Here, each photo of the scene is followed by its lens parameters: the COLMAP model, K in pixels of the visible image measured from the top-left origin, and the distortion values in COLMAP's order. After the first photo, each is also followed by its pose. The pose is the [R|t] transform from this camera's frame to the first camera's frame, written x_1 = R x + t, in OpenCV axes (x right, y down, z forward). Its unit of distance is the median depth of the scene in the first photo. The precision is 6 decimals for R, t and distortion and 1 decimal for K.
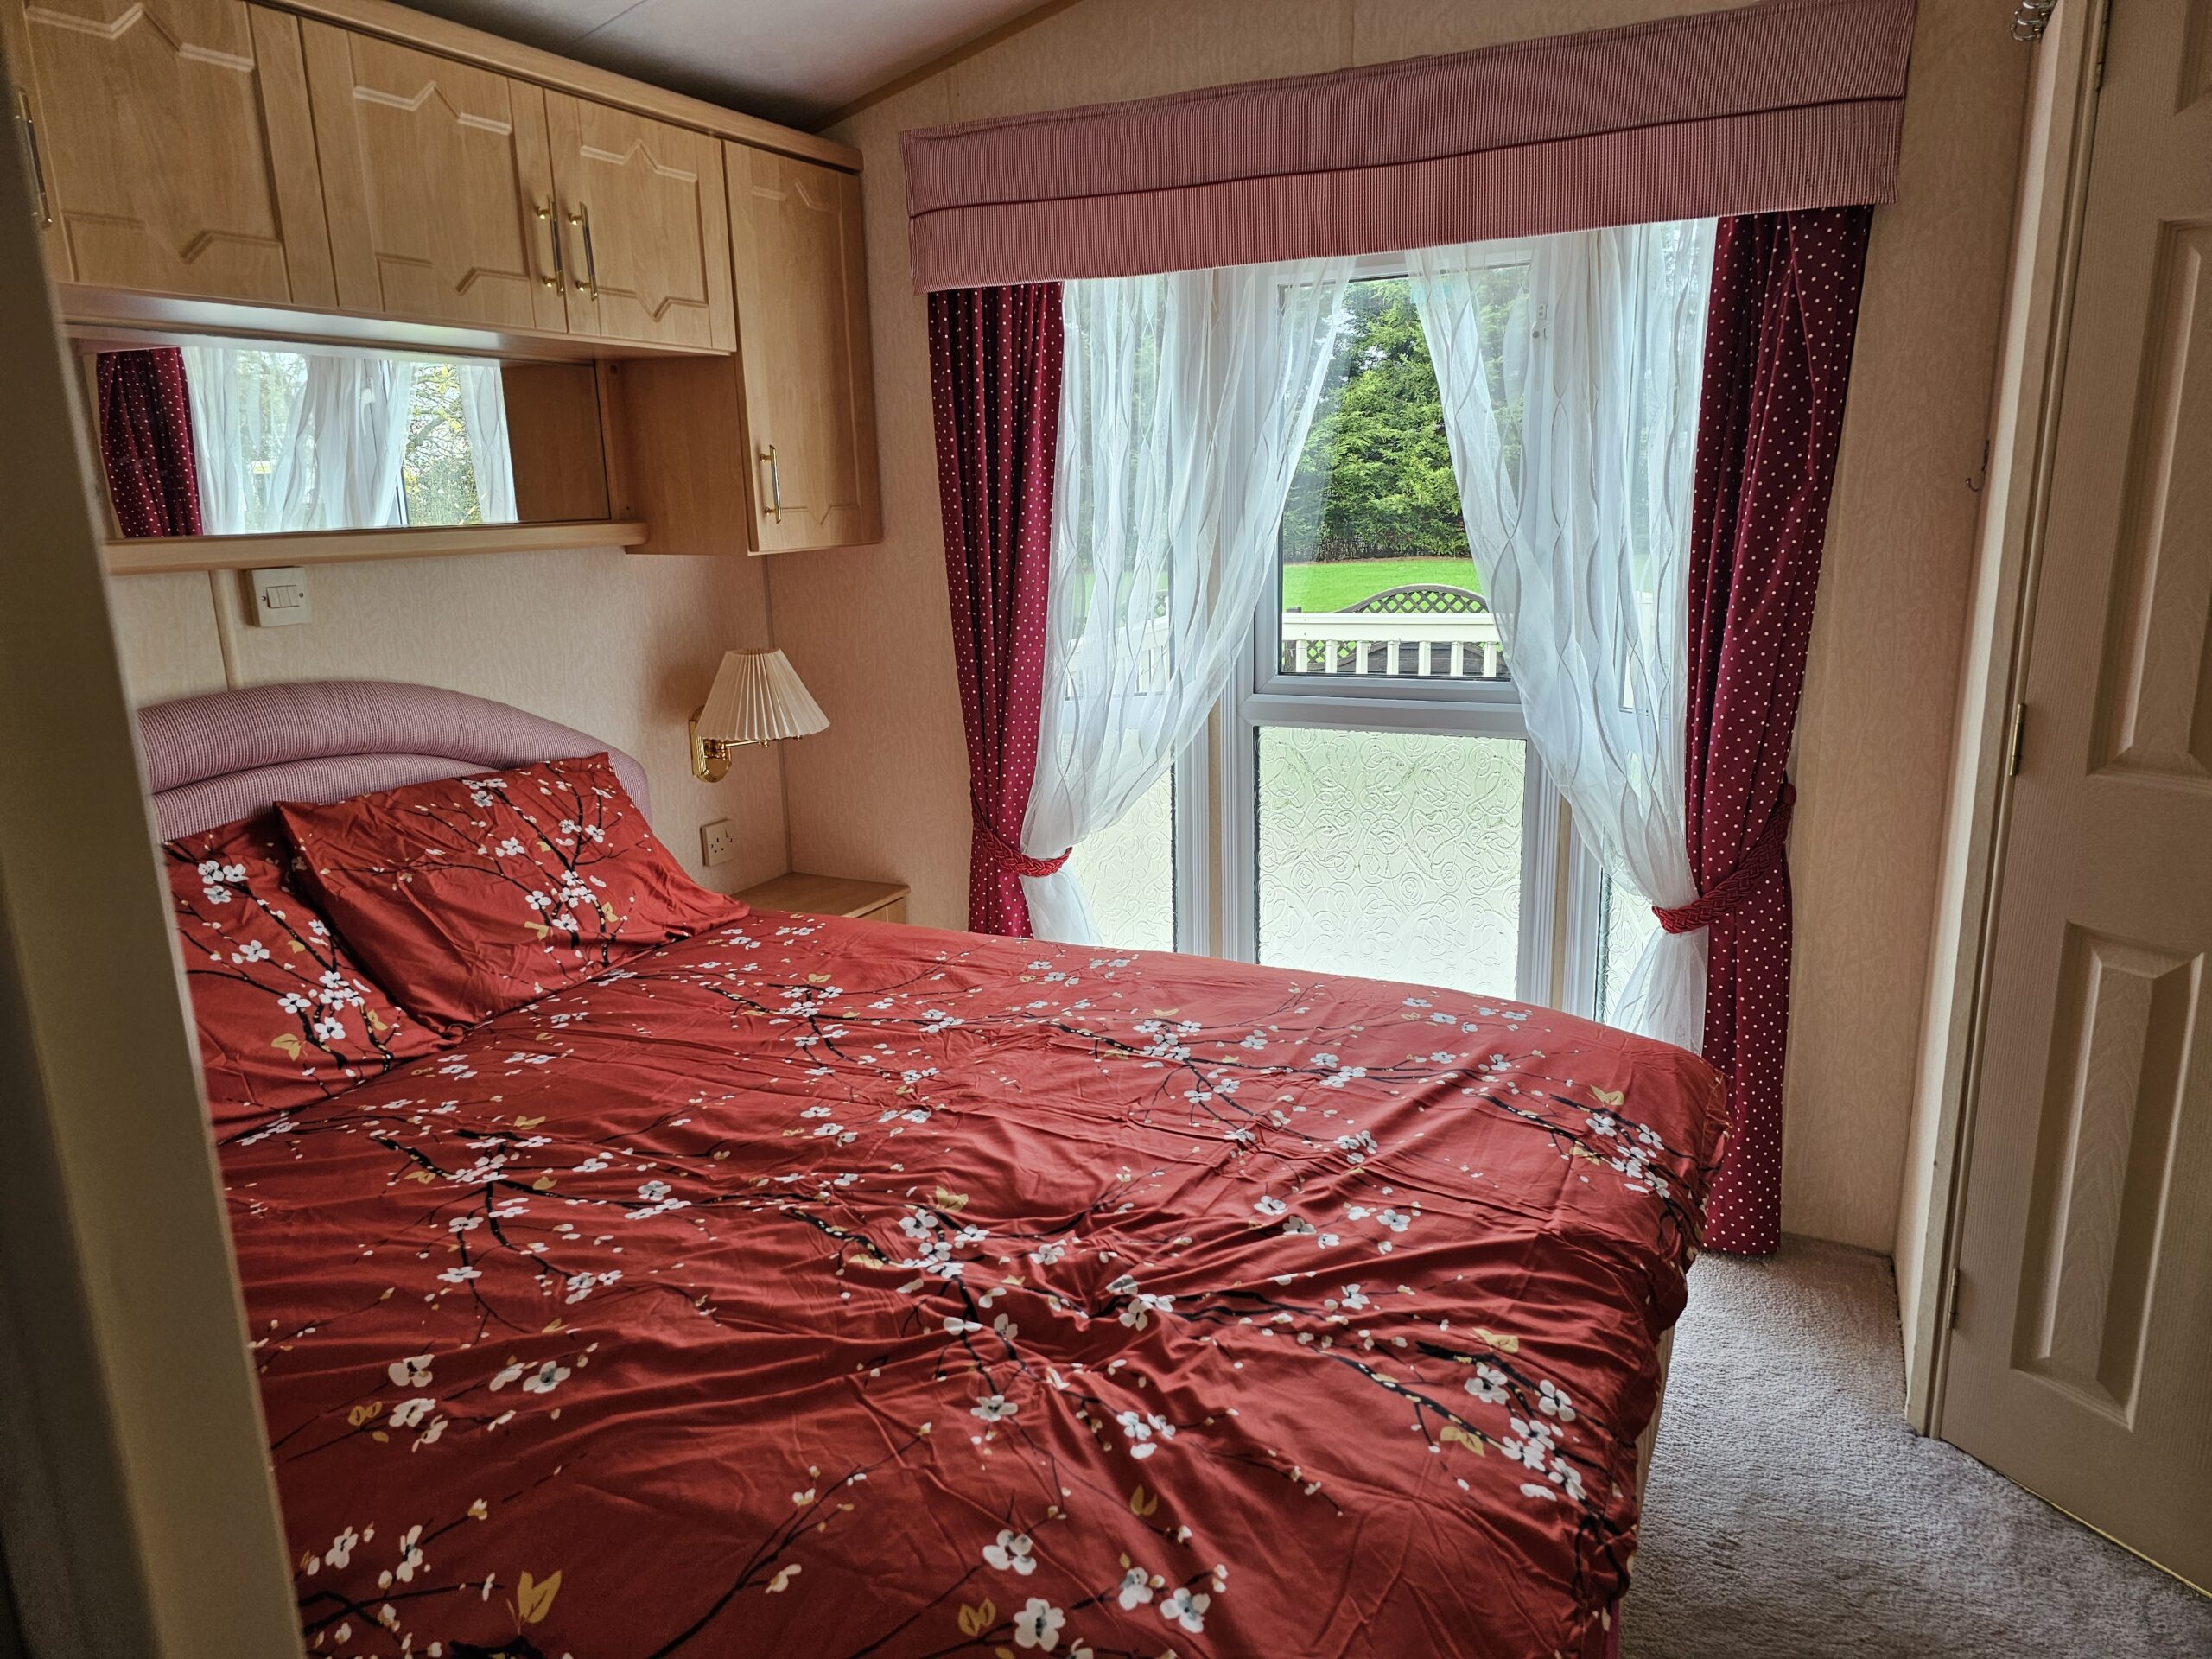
lens RADIAL K [[1386.1, 0, 1167.0], [0, 1386.1, 799.4], [0, 0, 1]] dist [0.047419, -0.027270]
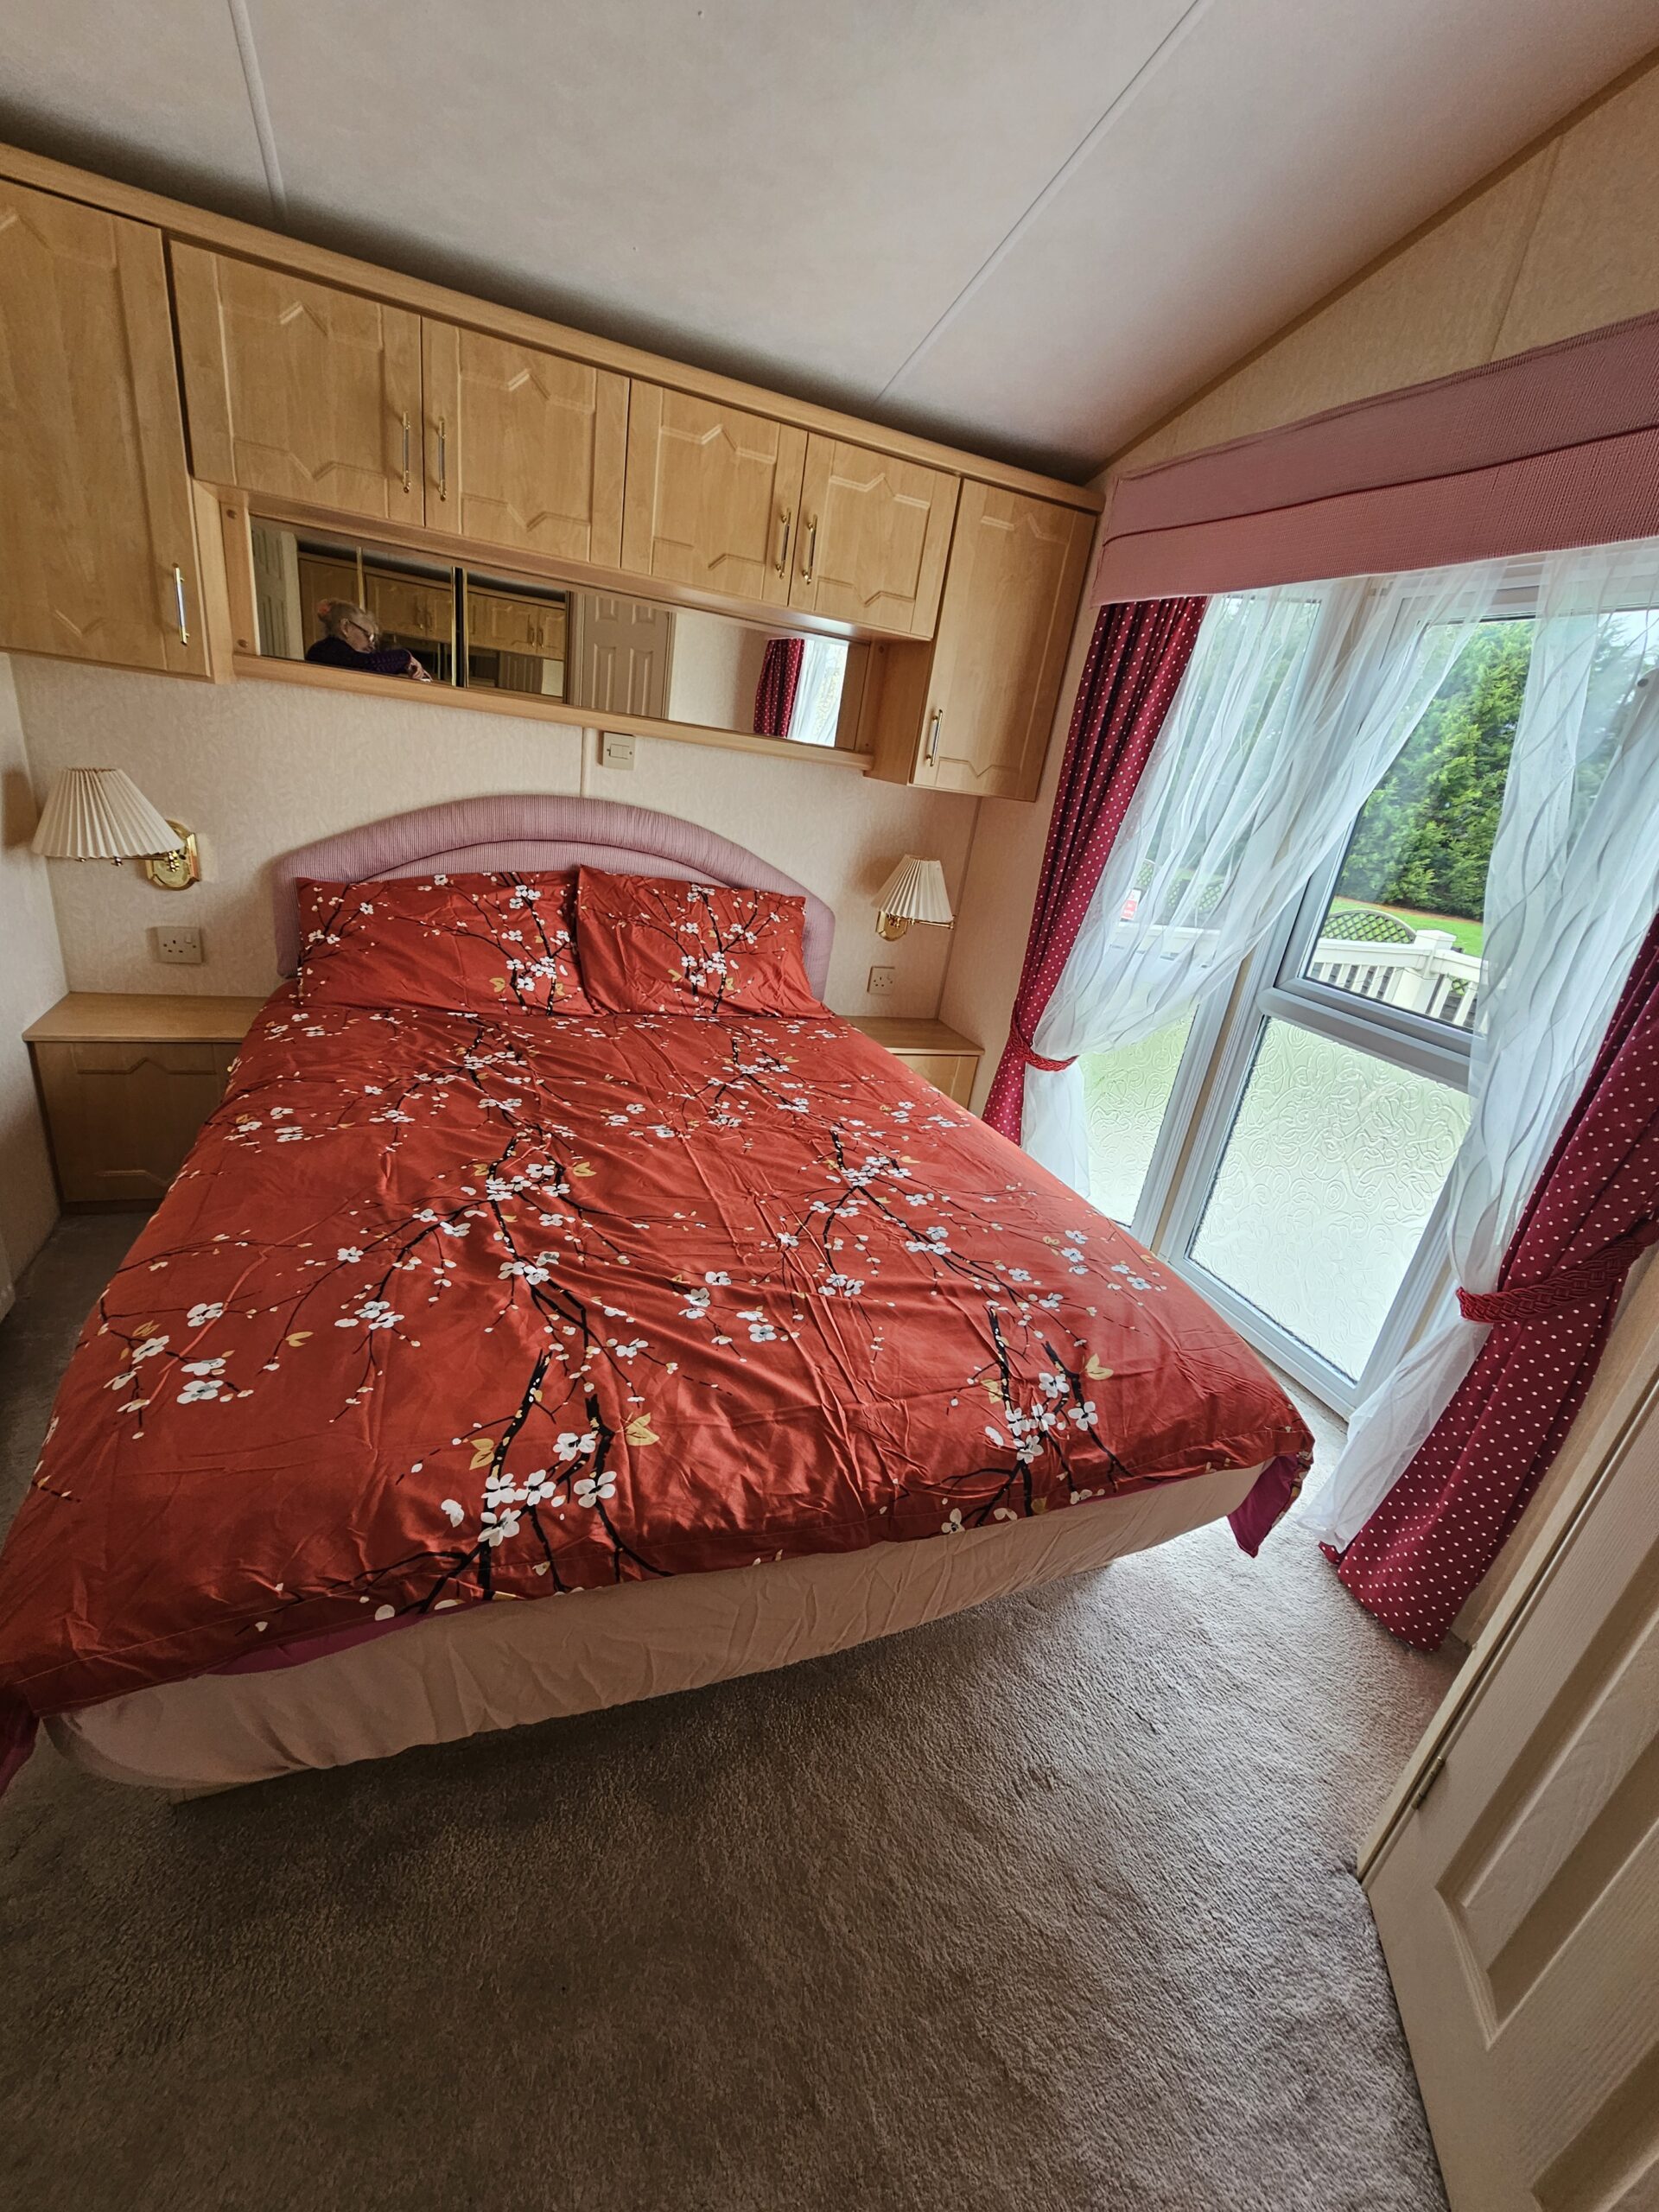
lens RADIAL K [[901.2, 0, 829.5], [0, 901.2, 1106.0], [0, 0, 1]] dist [0.000651, 0.000130]
pose [[0.740300, 0.362489, -0.566178, 0.357567], [-0.300188, 0.931797, 0.204064, -0.038041], [0.601534, 0.018891, 0.798624, 0.248091]]
